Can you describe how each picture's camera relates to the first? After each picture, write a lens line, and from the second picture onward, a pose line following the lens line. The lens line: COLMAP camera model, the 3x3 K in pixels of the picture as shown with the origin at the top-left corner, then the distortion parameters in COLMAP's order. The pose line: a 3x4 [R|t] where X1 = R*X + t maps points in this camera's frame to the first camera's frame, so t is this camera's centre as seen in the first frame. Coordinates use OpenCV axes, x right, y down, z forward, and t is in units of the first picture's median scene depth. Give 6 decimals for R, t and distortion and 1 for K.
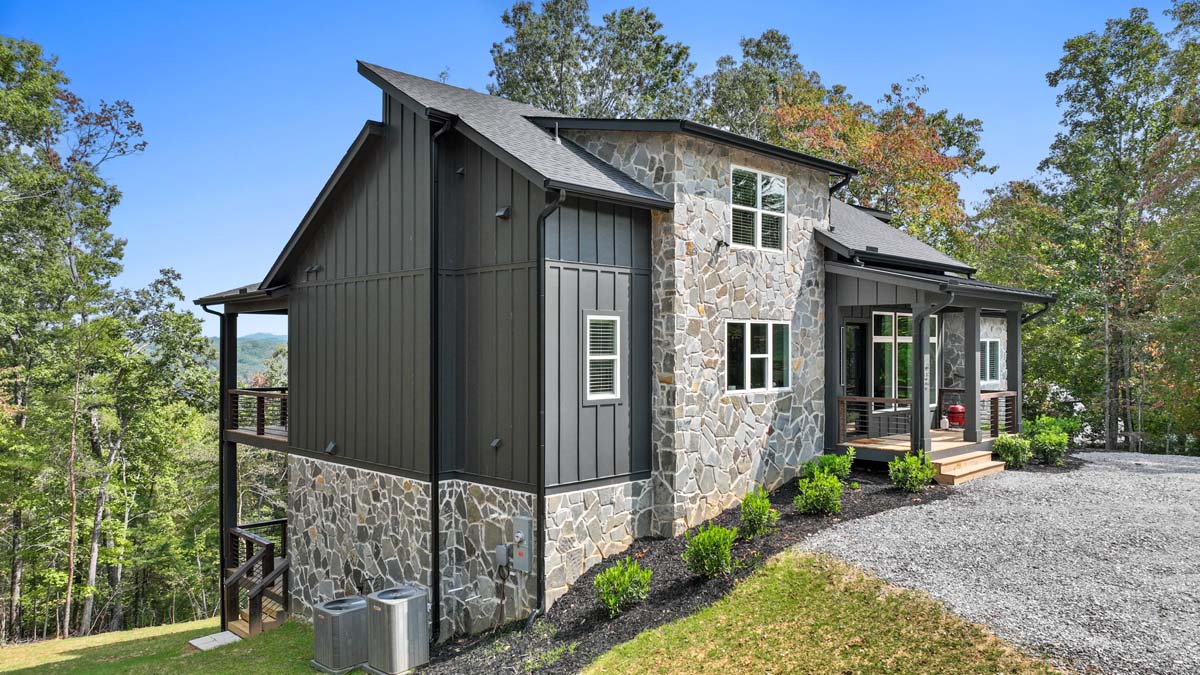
lens RADIAL K [[846.7, 0, 600.0], [0, 846.7, 337.5], [0, 0, 1]] dist [-0.001989, -0.004973]
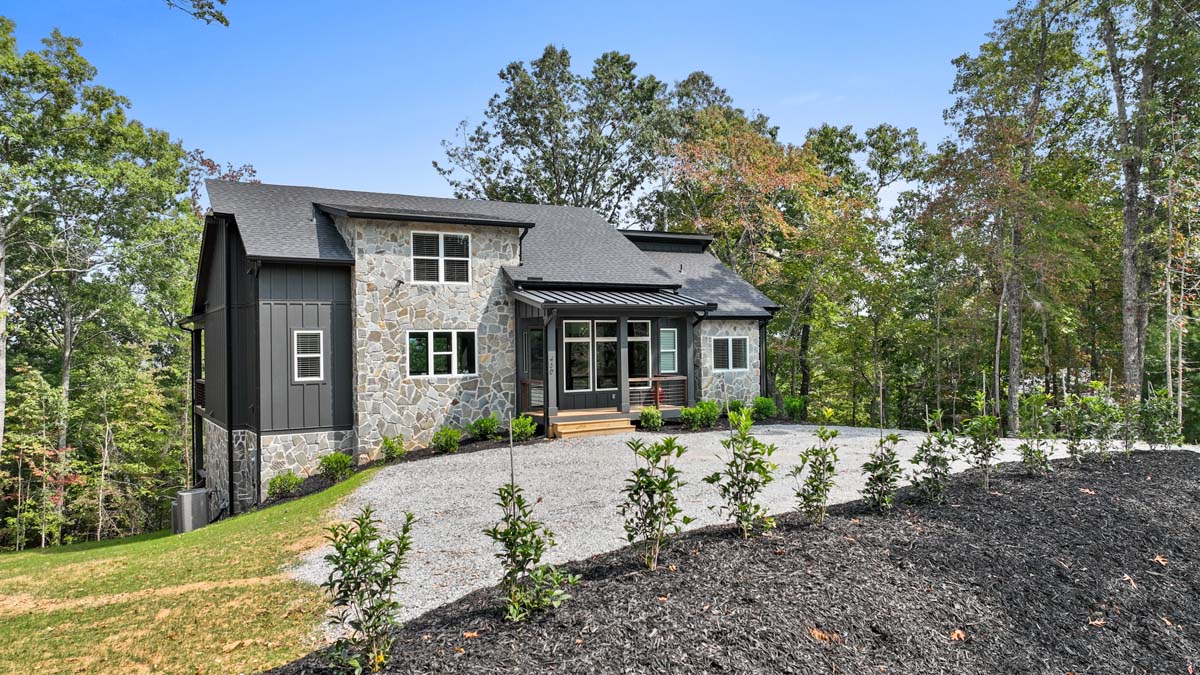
lens RADIAL K [[846.7, 0, 600.0], [0, 846.7, 337.5], [0, 0, 1]] dist [-0.001989, -0.004973]
pose [[0.971112, -0.018489, -0.237907, 0.911595], [0.019005, 0.999819, -0.000124, -0.000994], [0.237866, -0.004401, 0.971288, -0.458588]]
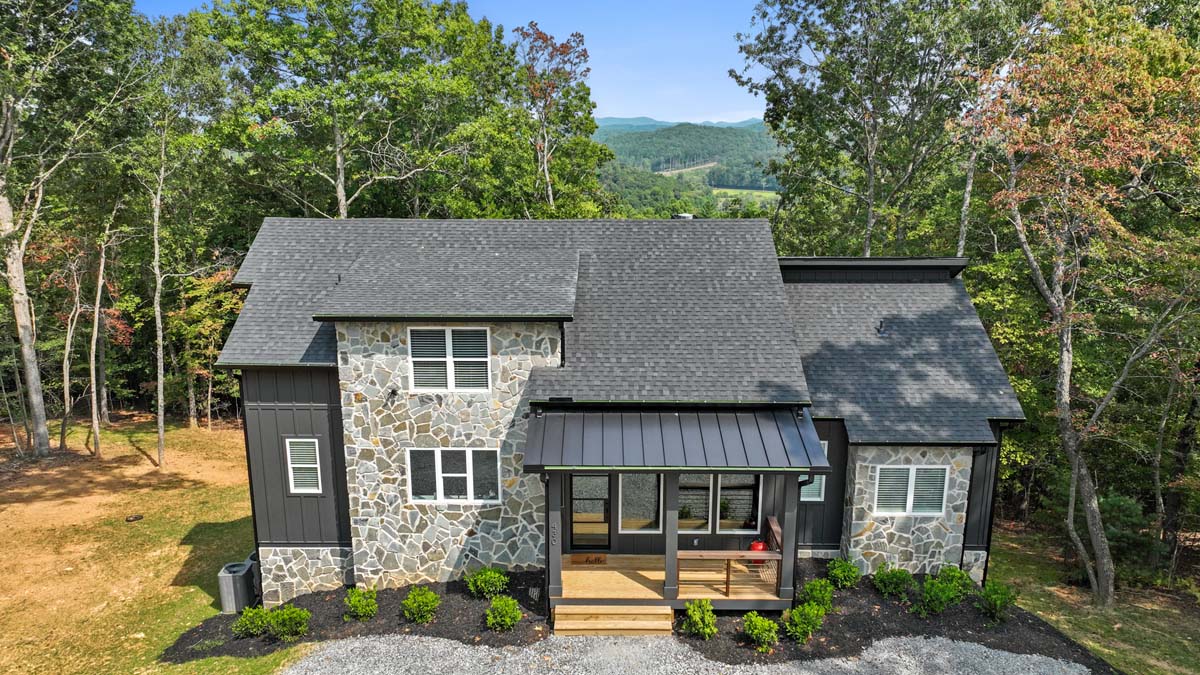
lens RADIAL K [[846.7, 0, 600.0], [0, 846.7, 337.5], [0, 0, 1]] dist [-0.001989, -0.004973]
pose [[0.711707, 0.166192, -0.682535, 1.249004], [0.004501, 0.970513, 0.241005, -0.509018], [0.702462, -0.174597, 0.689973, 0.377613]]
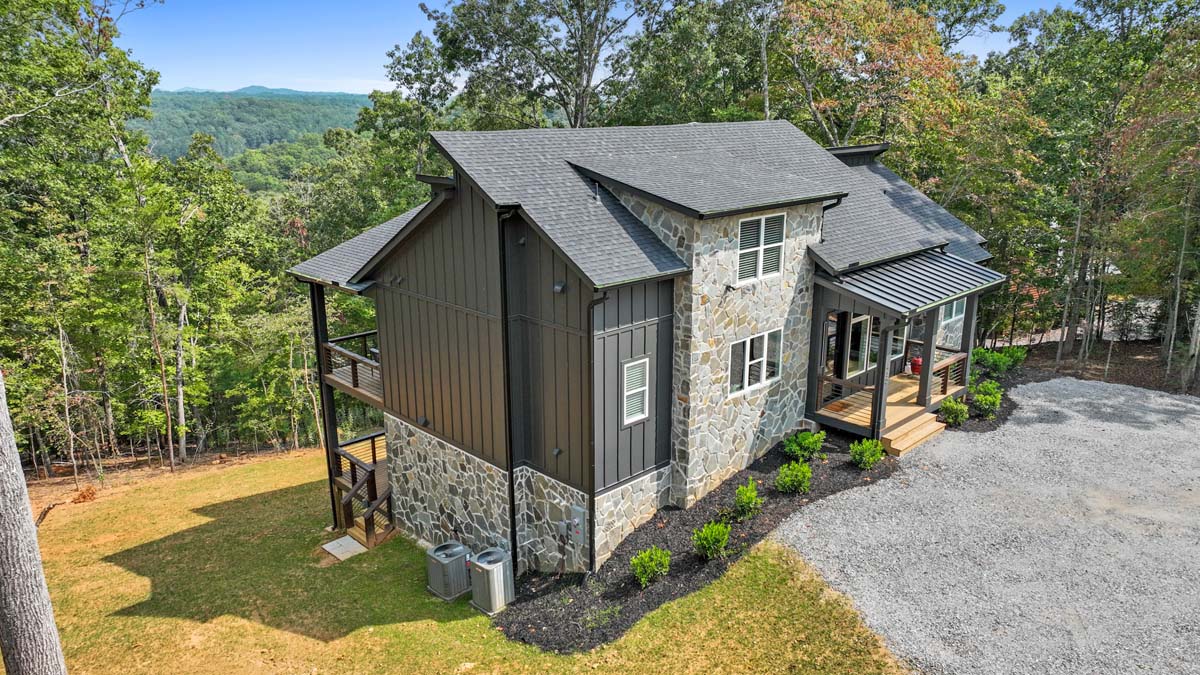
lens RADIAL K [[846.7, 0, 600.0], [0, 846.7, 337.5], [0, 0, 1]] dist [-0.001989, -0.004973]
pose [[0.999949, -0.001286, -0.010038, -0.037295], [0.004037, 0.960261, 0.279075, -0.406288], [0.009280, -0.279101, 0.960217, -0.237167]]
